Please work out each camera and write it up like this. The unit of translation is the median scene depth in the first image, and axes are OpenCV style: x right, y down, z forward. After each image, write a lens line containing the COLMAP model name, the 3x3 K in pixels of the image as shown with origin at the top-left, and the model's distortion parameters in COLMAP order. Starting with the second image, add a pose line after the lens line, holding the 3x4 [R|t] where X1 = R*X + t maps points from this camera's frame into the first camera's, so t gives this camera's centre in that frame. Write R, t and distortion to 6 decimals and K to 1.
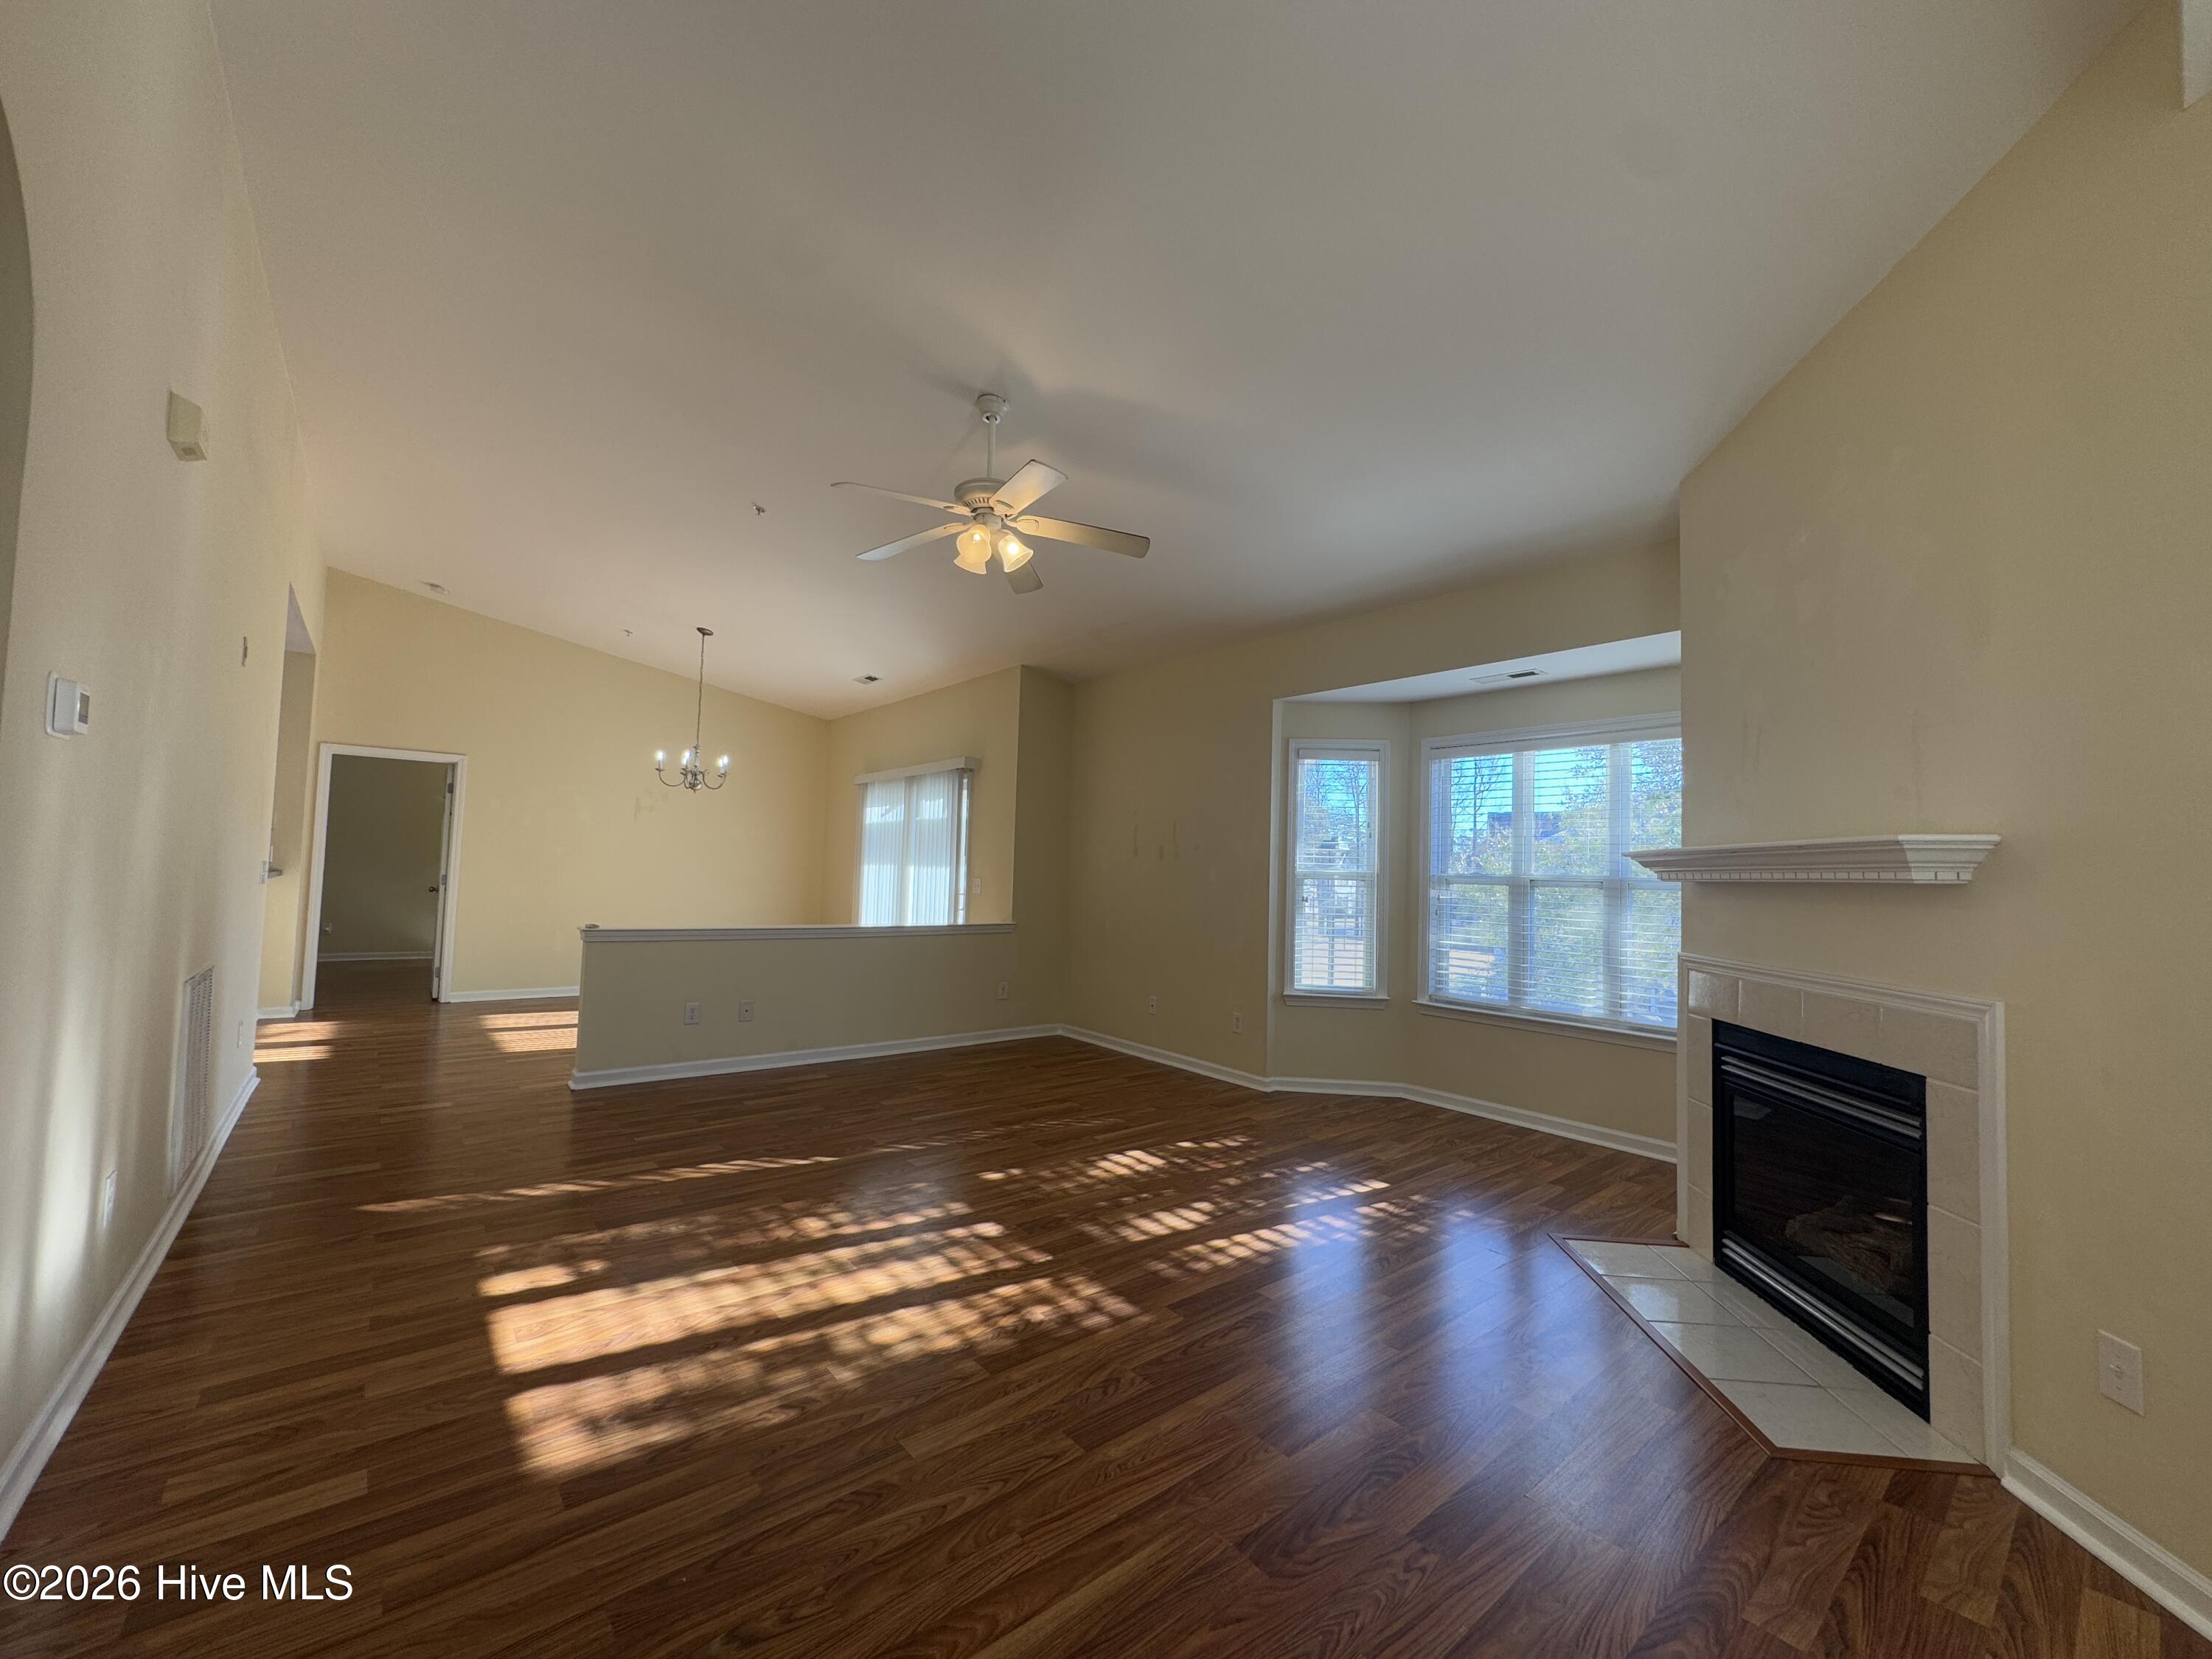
lens RADIAL K [[868.6, 0, 1106.0], [0, 868.6, 829.5], [0, 0, 1]] dist [-0.017657, -0.000053]
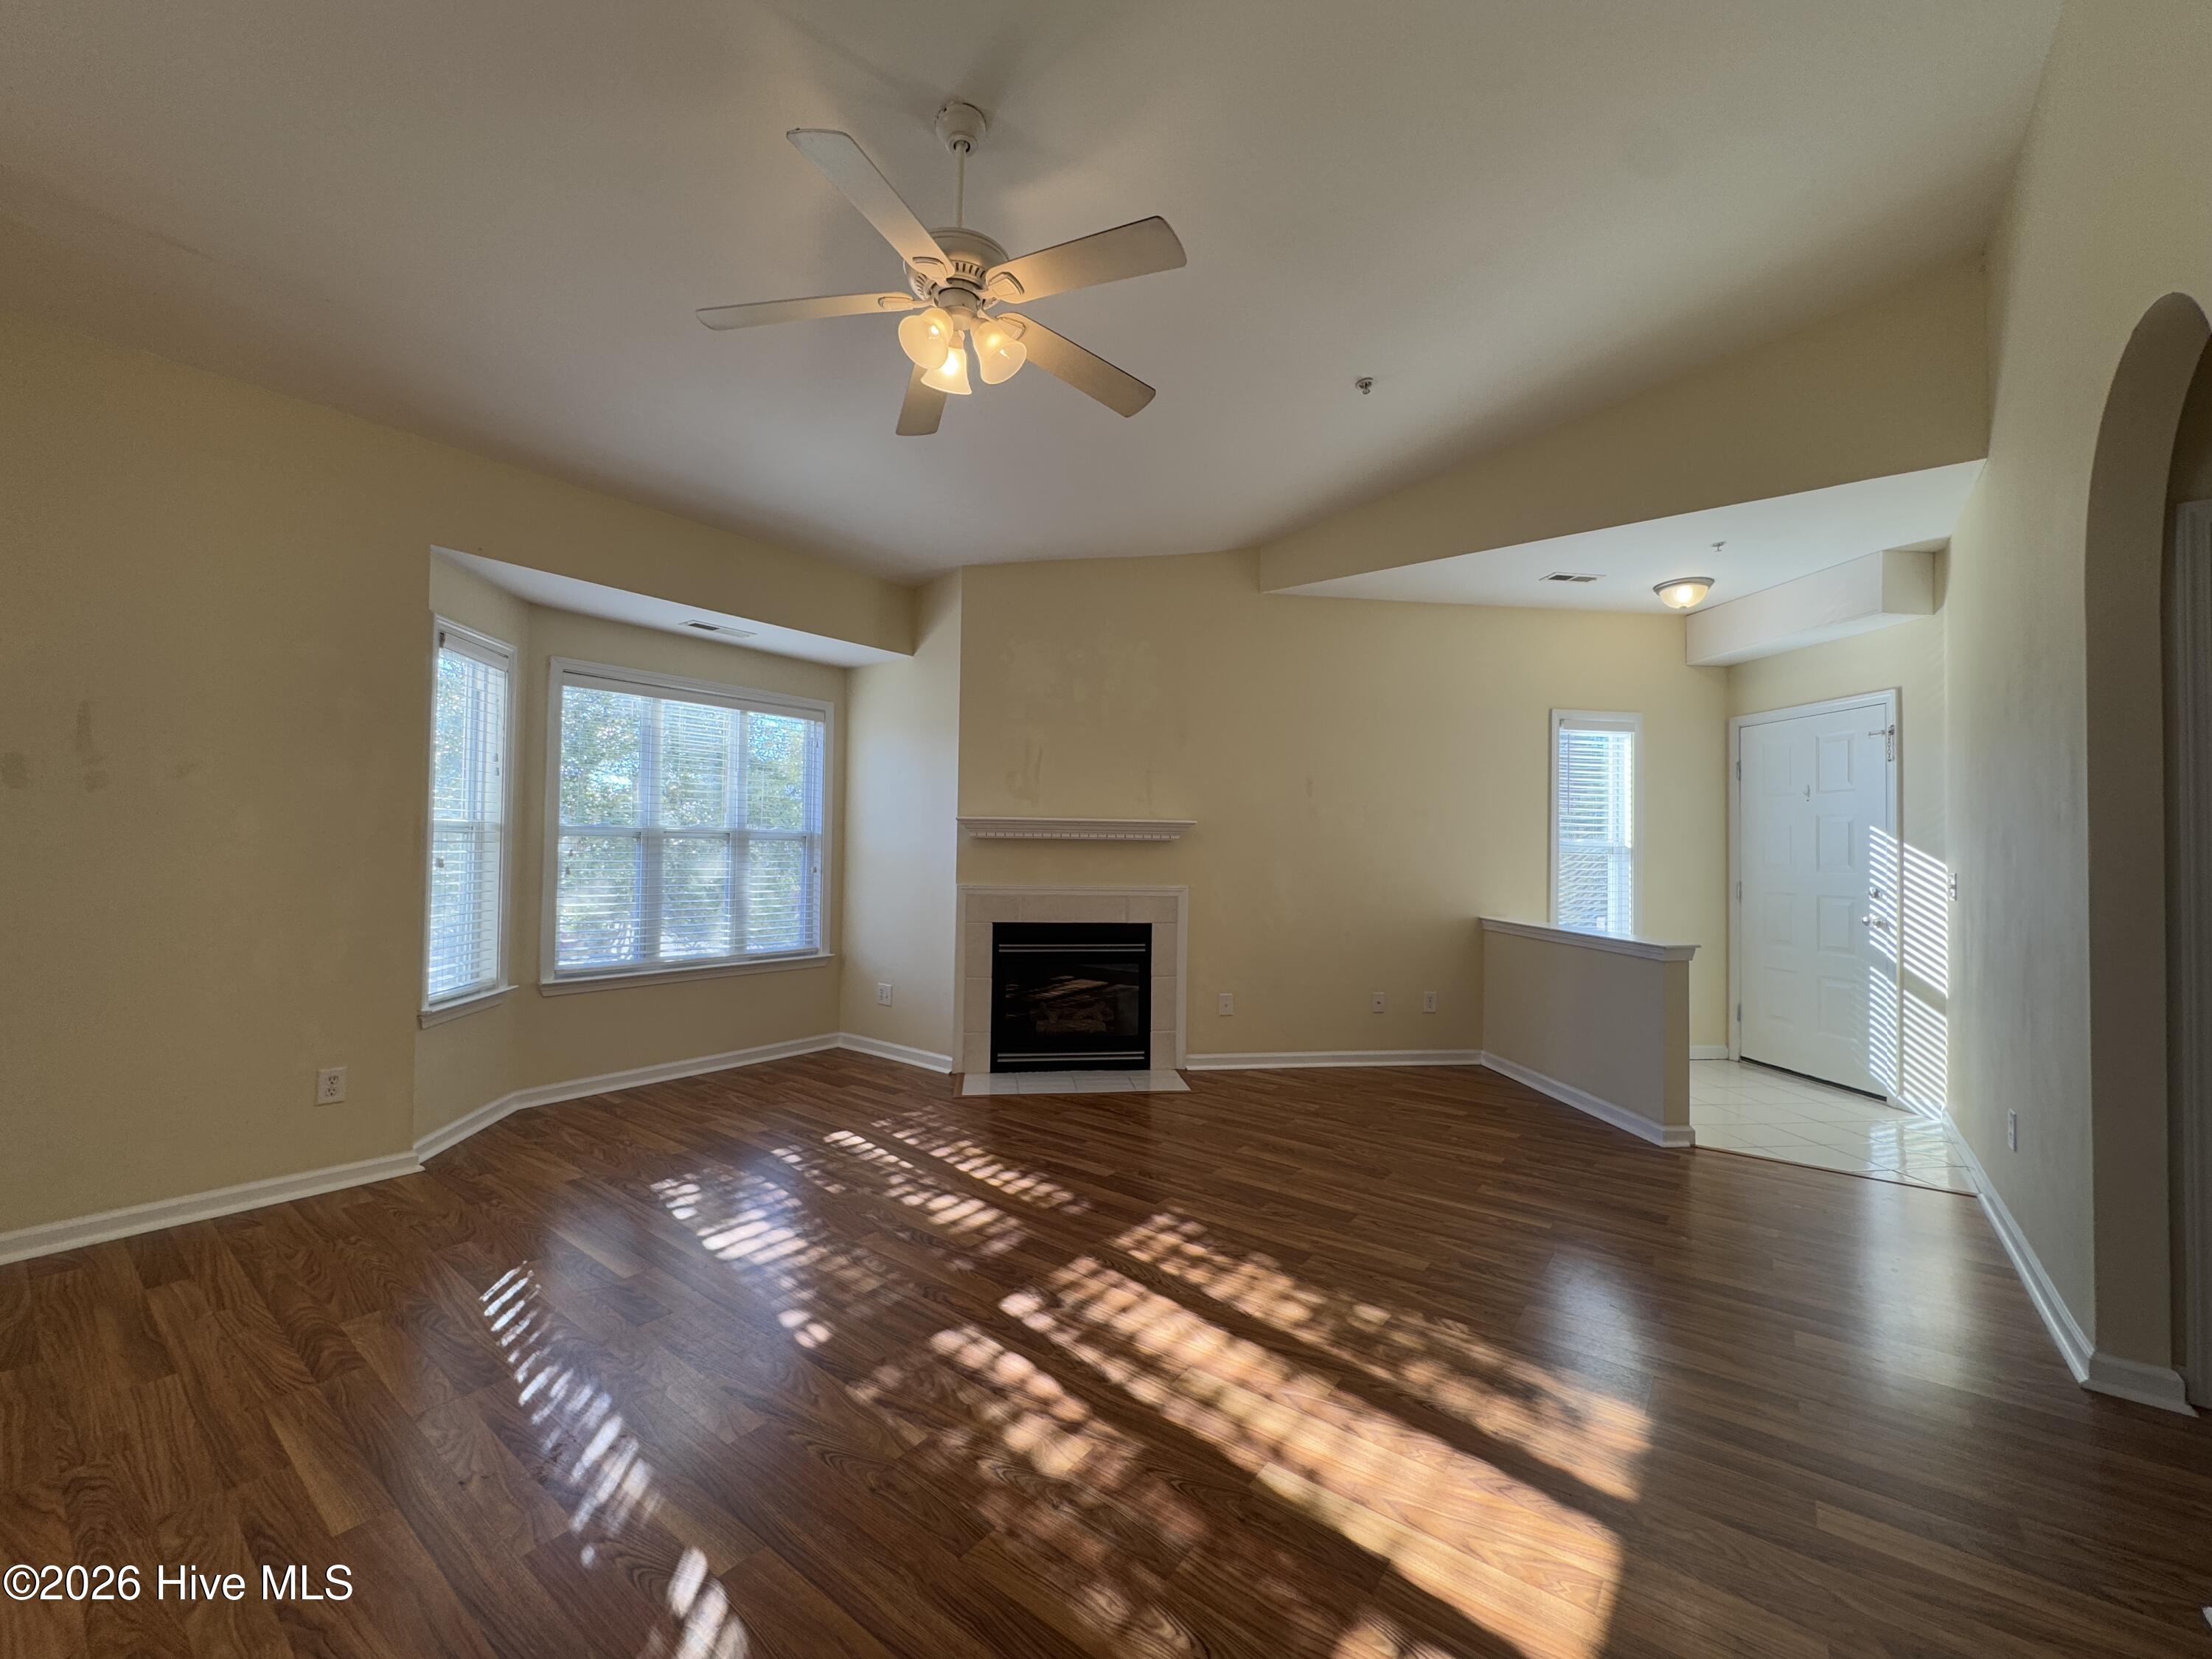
lens RADIAL K [[882.0, 0, 1106.0], [0, 882.0, 829.5], [0, 0, 1]] dist [-0.002799, -0.000262]
pose [[-0.215902, -0.012194, 0.976339, -0.901681], [-0.072780, 0.997341, -0.003637, 0.035012], [-0.973699, -0.071844, -0.216215, 1.108043]]
